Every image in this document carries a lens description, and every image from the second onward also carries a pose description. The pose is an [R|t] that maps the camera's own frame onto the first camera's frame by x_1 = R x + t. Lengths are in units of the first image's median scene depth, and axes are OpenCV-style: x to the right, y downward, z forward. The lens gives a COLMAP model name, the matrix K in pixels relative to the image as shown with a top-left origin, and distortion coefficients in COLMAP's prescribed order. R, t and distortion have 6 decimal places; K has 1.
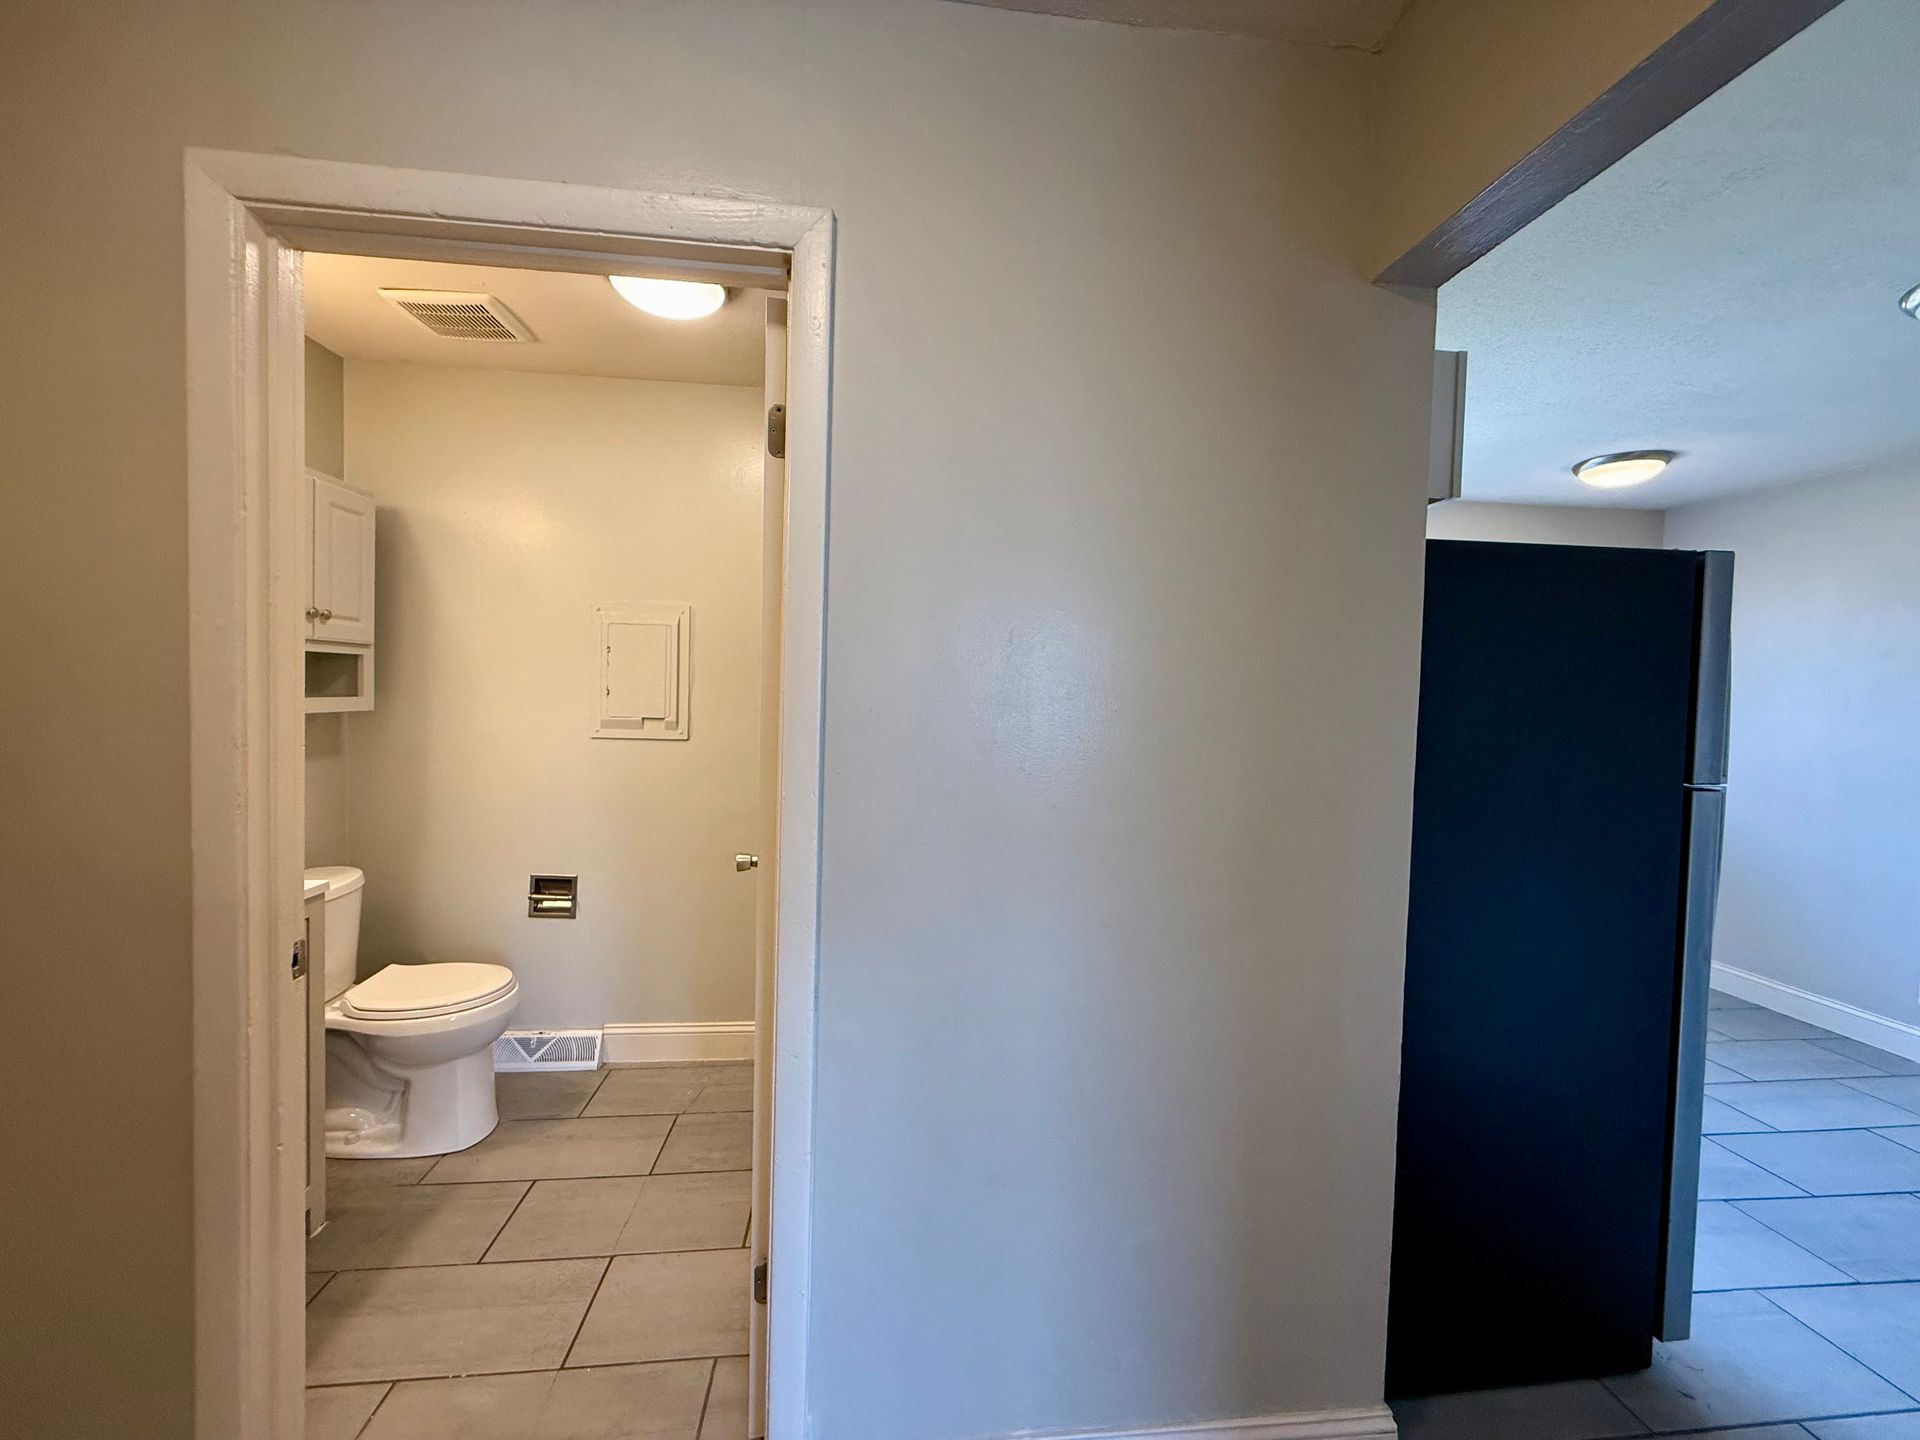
lens RADIAL K [[769.4, 0, 966.8], [0, 769.4, 716.0], [0, 0, 1]] dist [-0.001427, 0.000092]
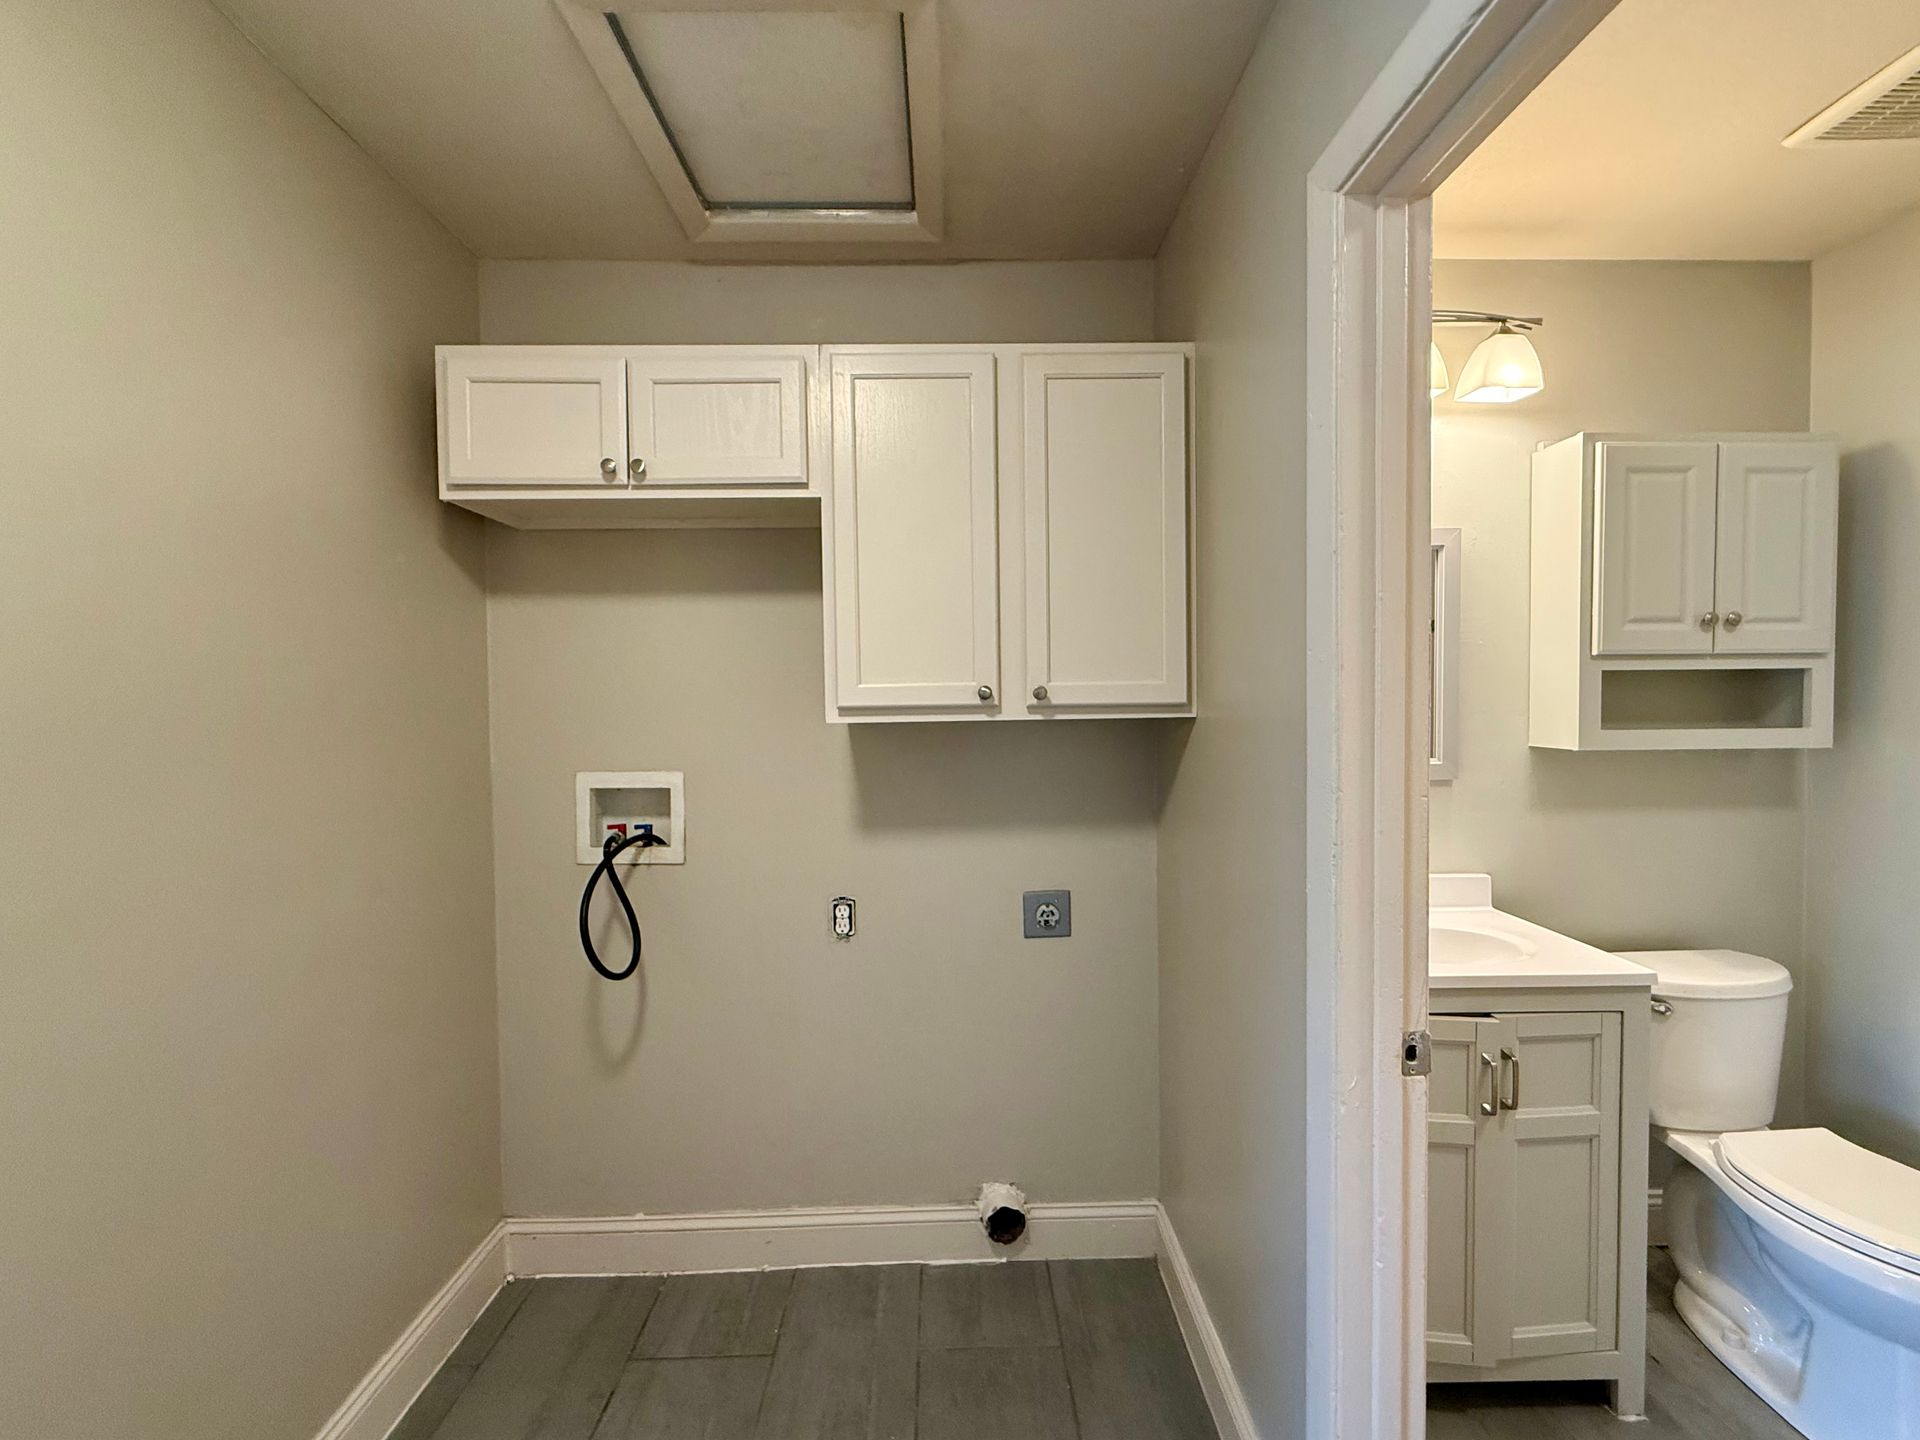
lens RADIAL K [[797.2, 0, 956.1], [0, 797.2, 716.0], [0, 0, 1]] dist [-0.000858, 0.000010]
pose [[-0.099169, 0.003444, -0.995065, 0.018141], [-0.025550, 0.999656, 0.006006, -0.021342], [0.994743, 0.026019, -0.099047, 0.307221]]
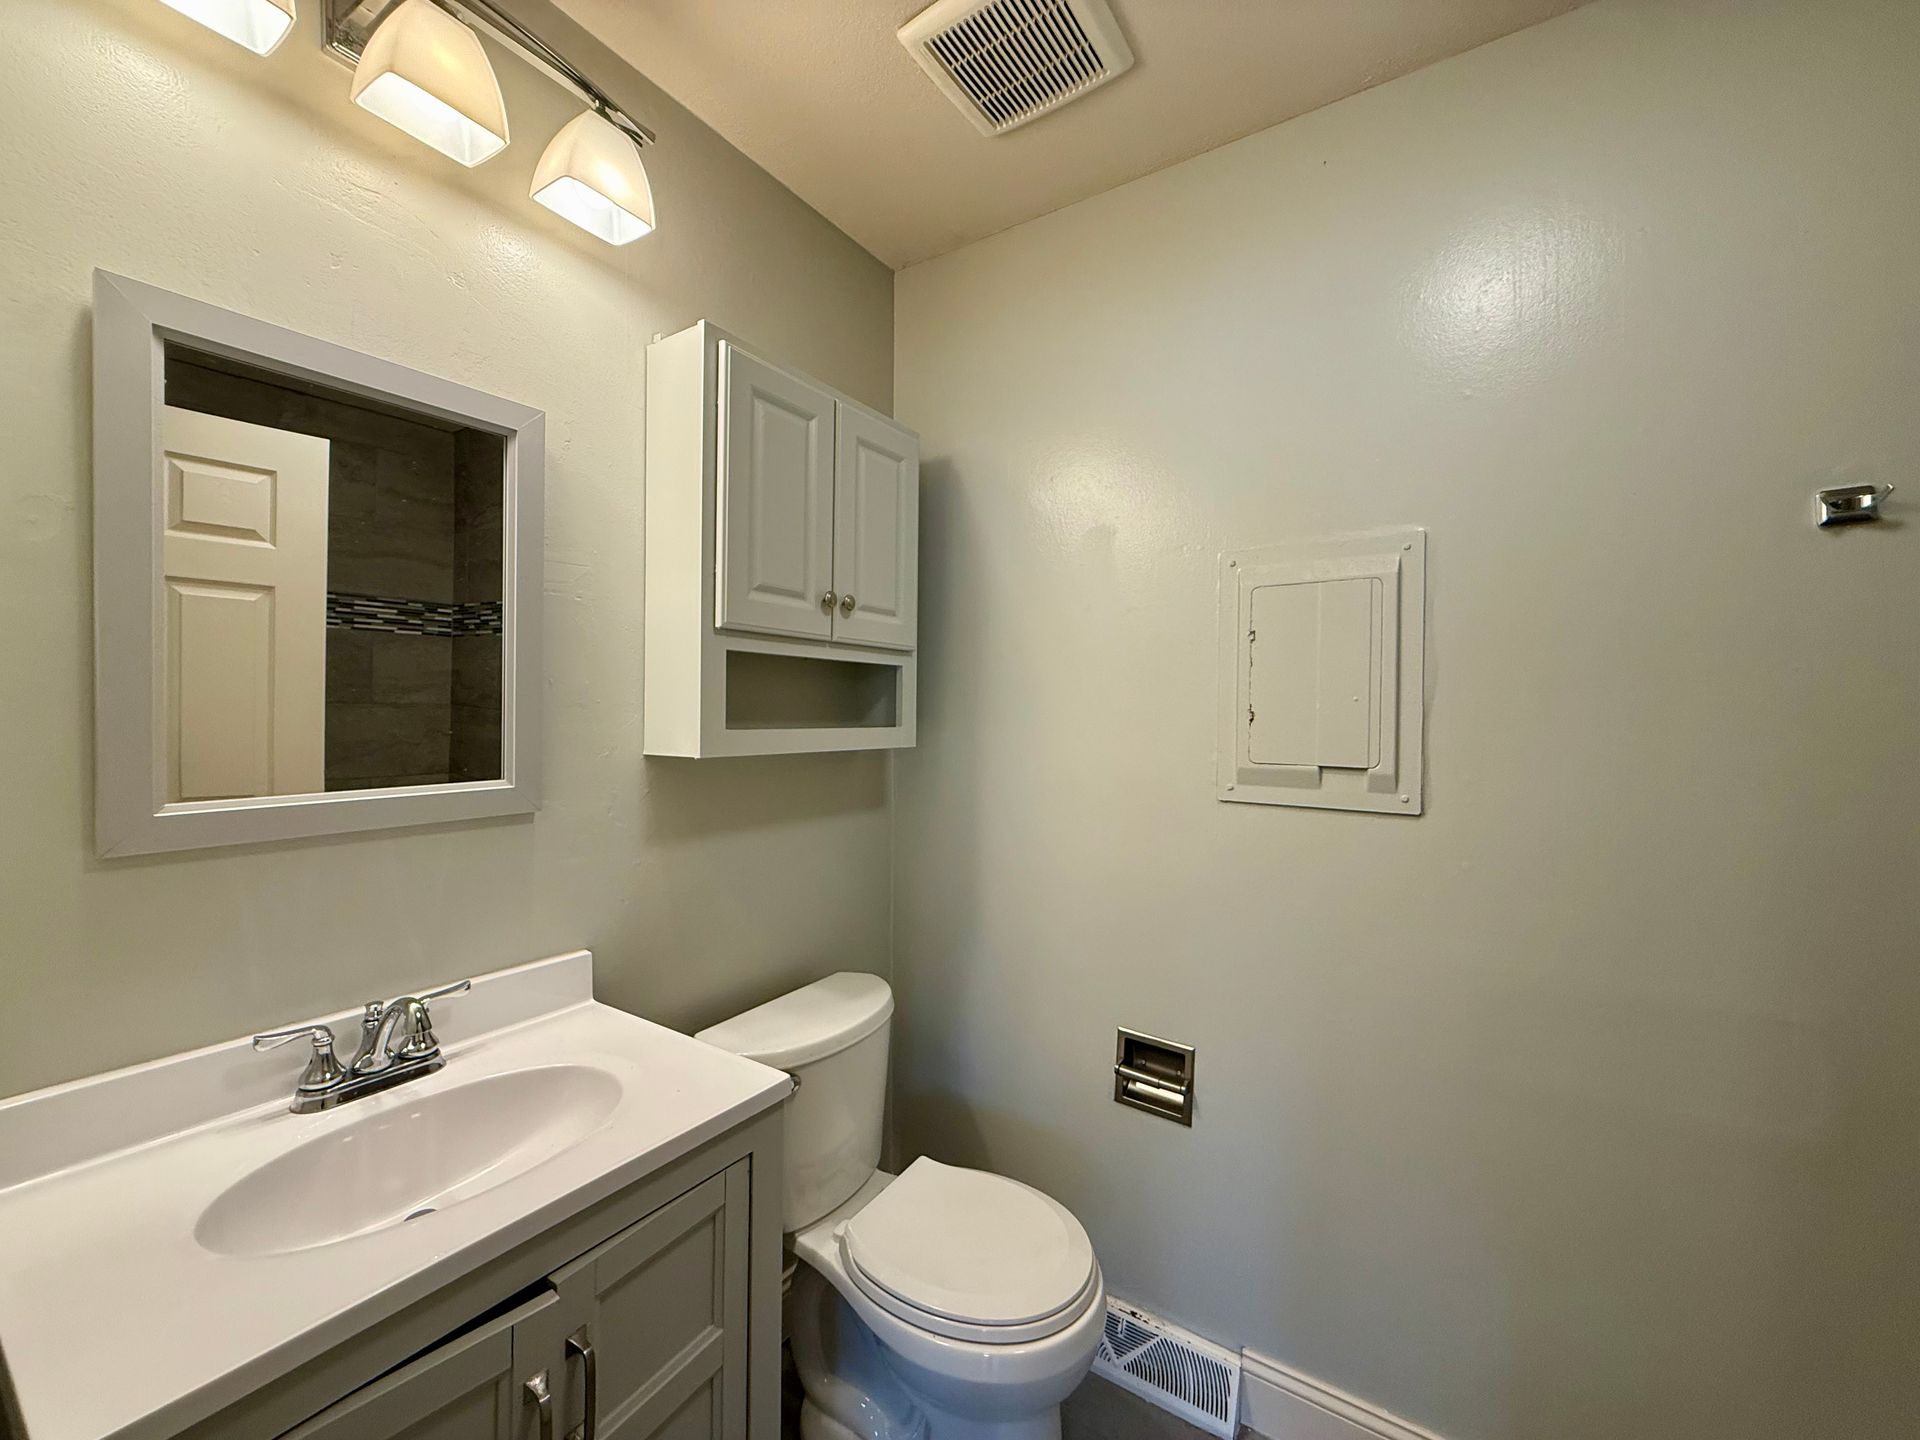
lens RADIAL K [[762.0, 0, 957.3], [0, 762.0, 716.8], [0, 0, 1]] dist [0.002004, 0.000246]
pose [[0.764042, -0.014769, -0.644998, -0.323837], [-0.011752, 0.999254, -0.036801, -0.010408], [0.645060, 0.035698, 0.763298, 0.536790]]
